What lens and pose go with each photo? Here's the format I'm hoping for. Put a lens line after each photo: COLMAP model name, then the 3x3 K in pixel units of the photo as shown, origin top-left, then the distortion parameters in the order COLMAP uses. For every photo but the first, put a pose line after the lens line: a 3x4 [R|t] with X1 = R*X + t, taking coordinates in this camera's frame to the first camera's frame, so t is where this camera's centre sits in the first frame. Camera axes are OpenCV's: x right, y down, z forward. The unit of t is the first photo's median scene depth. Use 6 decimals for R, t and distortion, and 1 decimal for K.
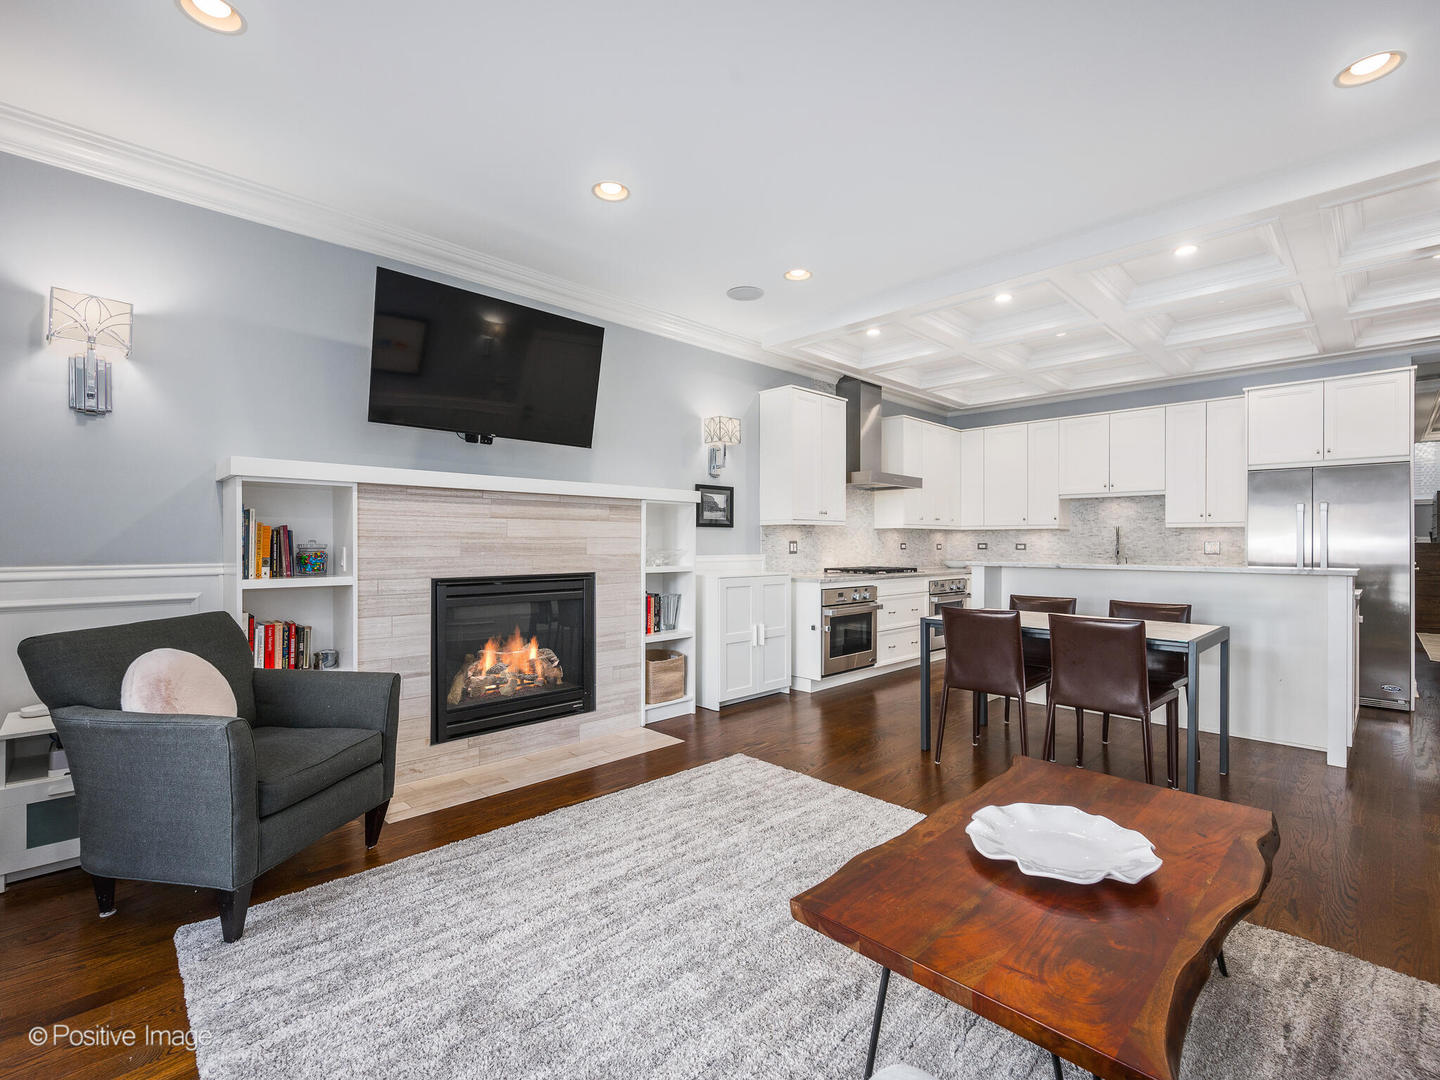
lens RADIAL K [[665.4, 0, 721.6], [0, 665.4, 534.9], [0, 0, 1]] dist [0.002559, -0.001545]
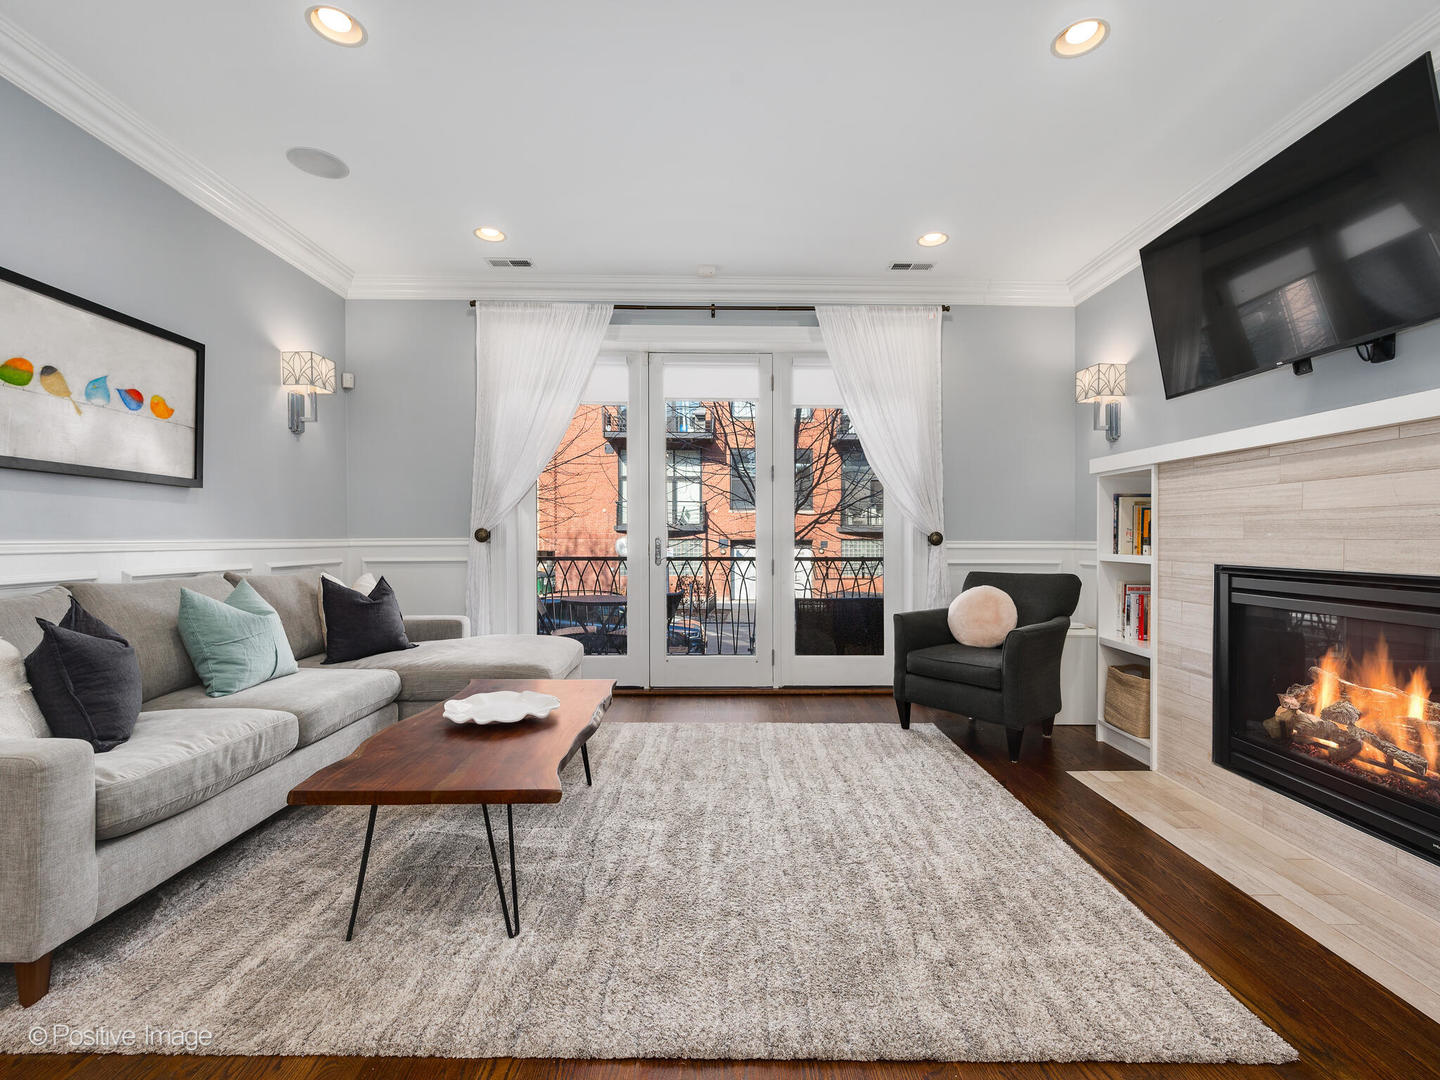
lens RADIAL K [[640.2, 0, 728.3], [0, 640.2, 544.4], [0, 0, 1]] dist [0.002060, -0.002155]
pose [[-0.690171, 0.006646, -0.723616, 0.400700], [0.005358, 0.999977, 0.004074, 0.024156], [0.723626, -0.001065, -0.690191, 0.786263]]
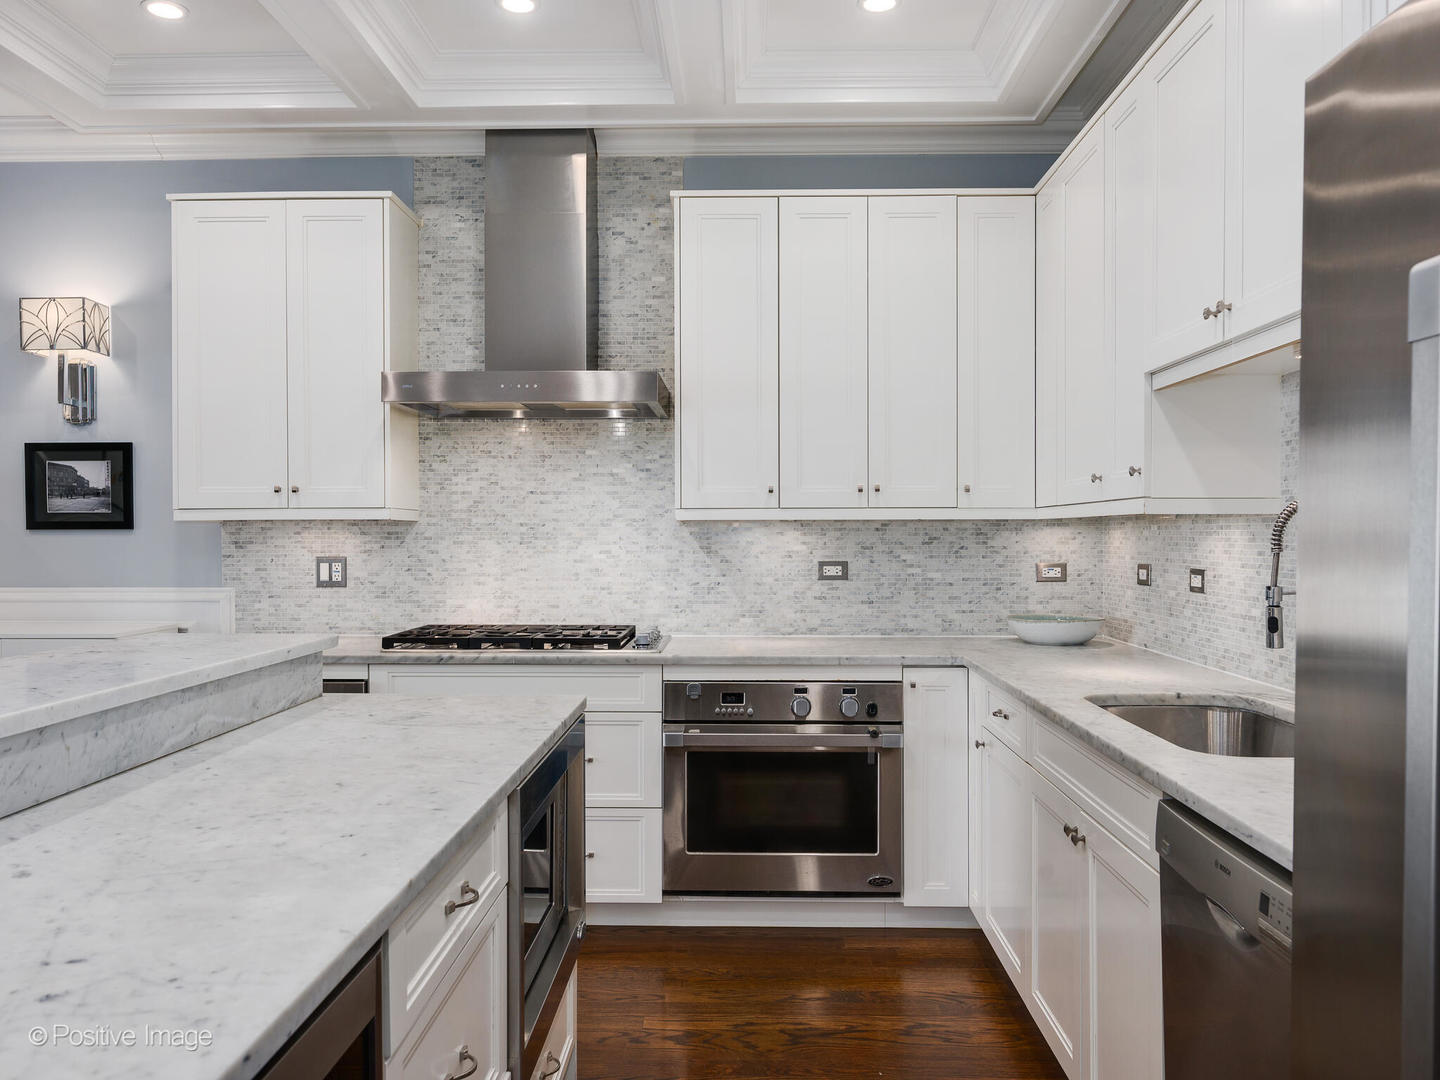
lens RADIAL K [[1113.2, 0, 716.7], [0, 1113.2, 539.2], [0, 0, 1]] dist [0.002929, 0.006205]
pose [[0.692336, 0.002400, -0.721571, 0.975472], [0.011299, 0.999836, 0.014167, -0.011816], [0.721486, -0.017962, 0.692196, 0.850140]]
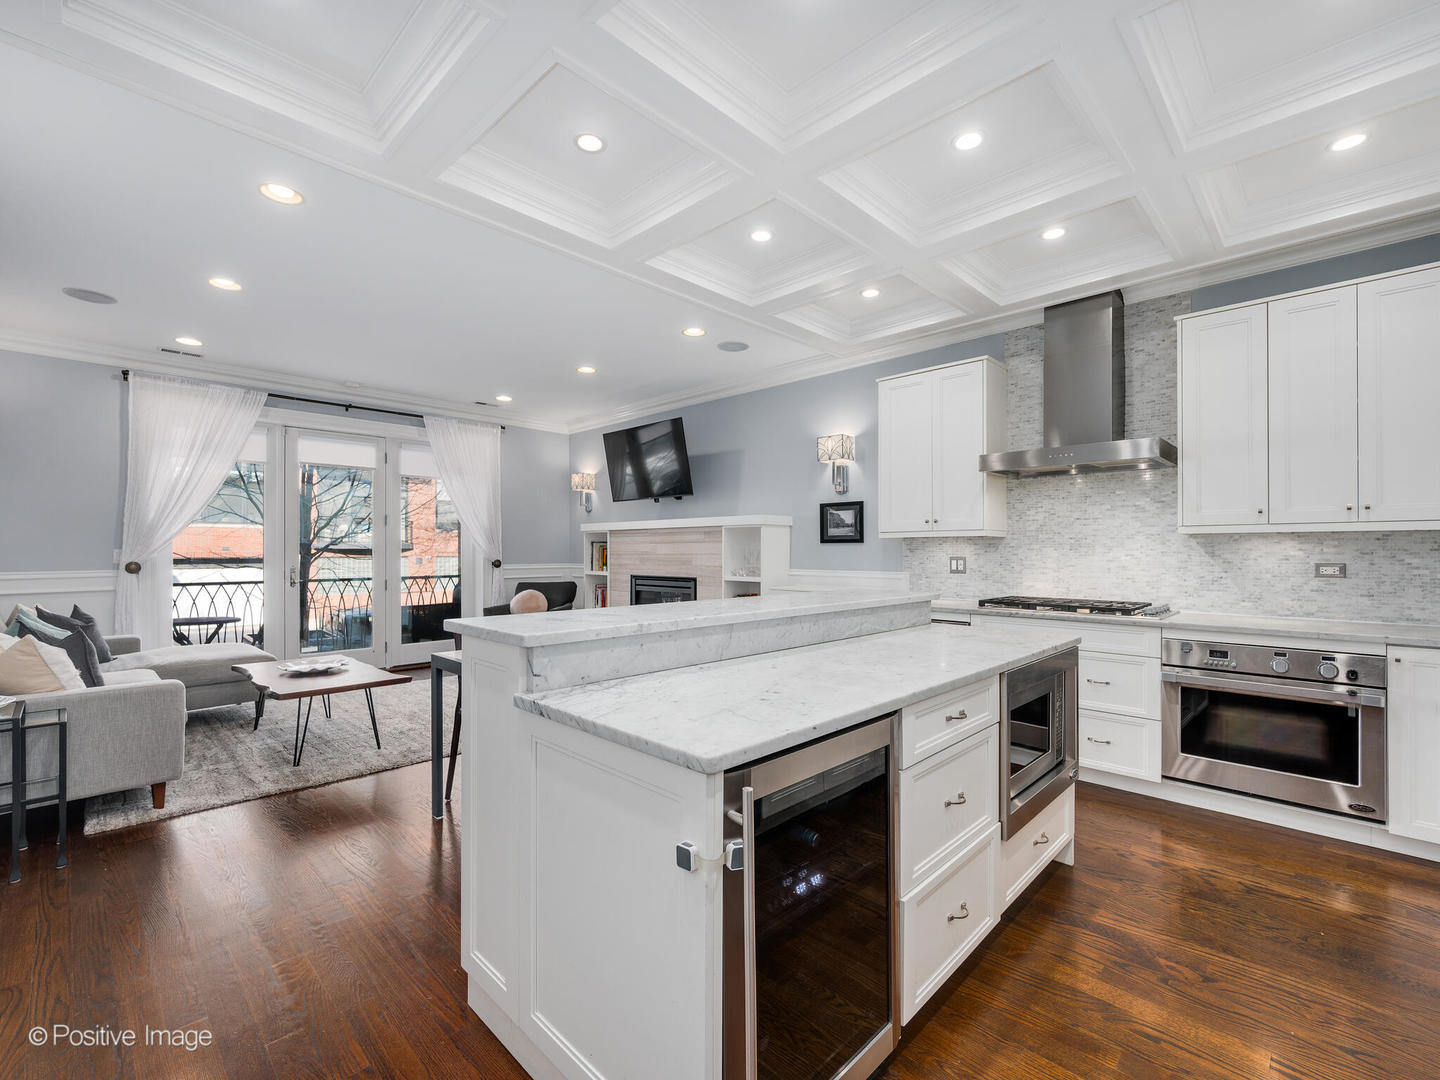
lens RADIAL K [[640.2, 0, 717.2], [0, 640.2, 542.6], [0, 0, 1]] dist [0.002060, -0.002155]
pose [[0.013555, -0.013015, -0.999823, 1.063623], [0.012441, 0.999840, -0.012846, -0.002334], [0.999831, -0.012265, 0.013714, 0.873845]]
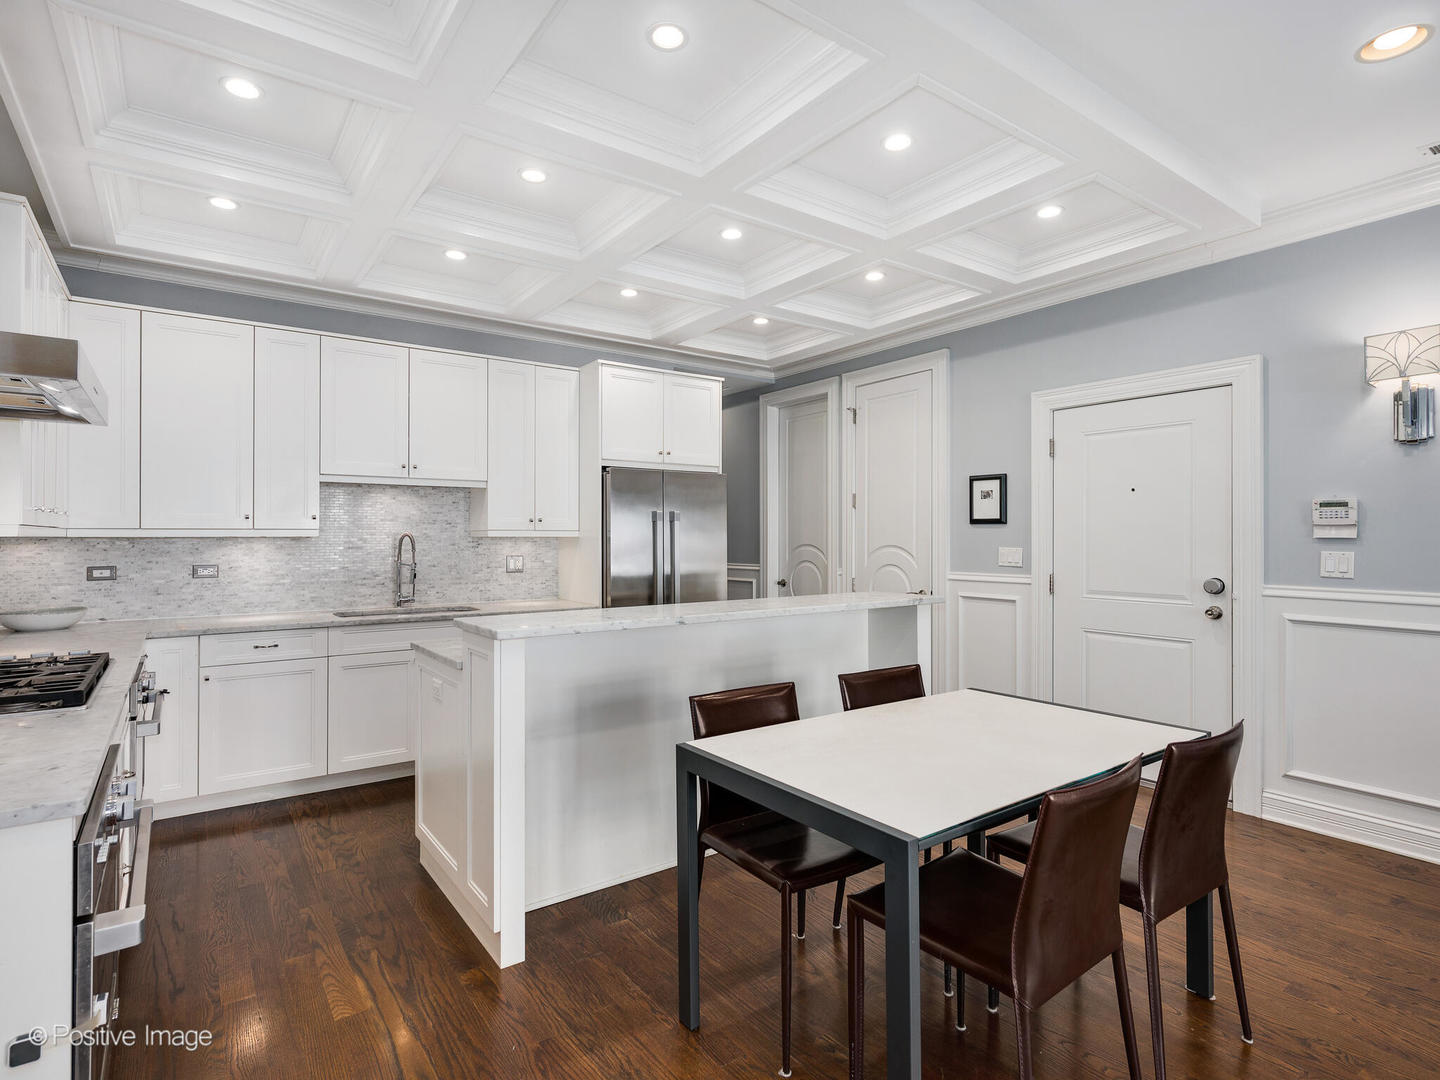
lens RADIAL K [[721.5, 0, 725.3], [0, 721.5, 544.1], [0, 0, 1]] dist [-0.004478, 0.000049]
pose [[0.150481, 0.000083, 0.988613, -0.034663], [0.000730, 1.000000, -0.000195, -0.003430], [-0.988613, 0.000751, 0.150481, 0.829897]]
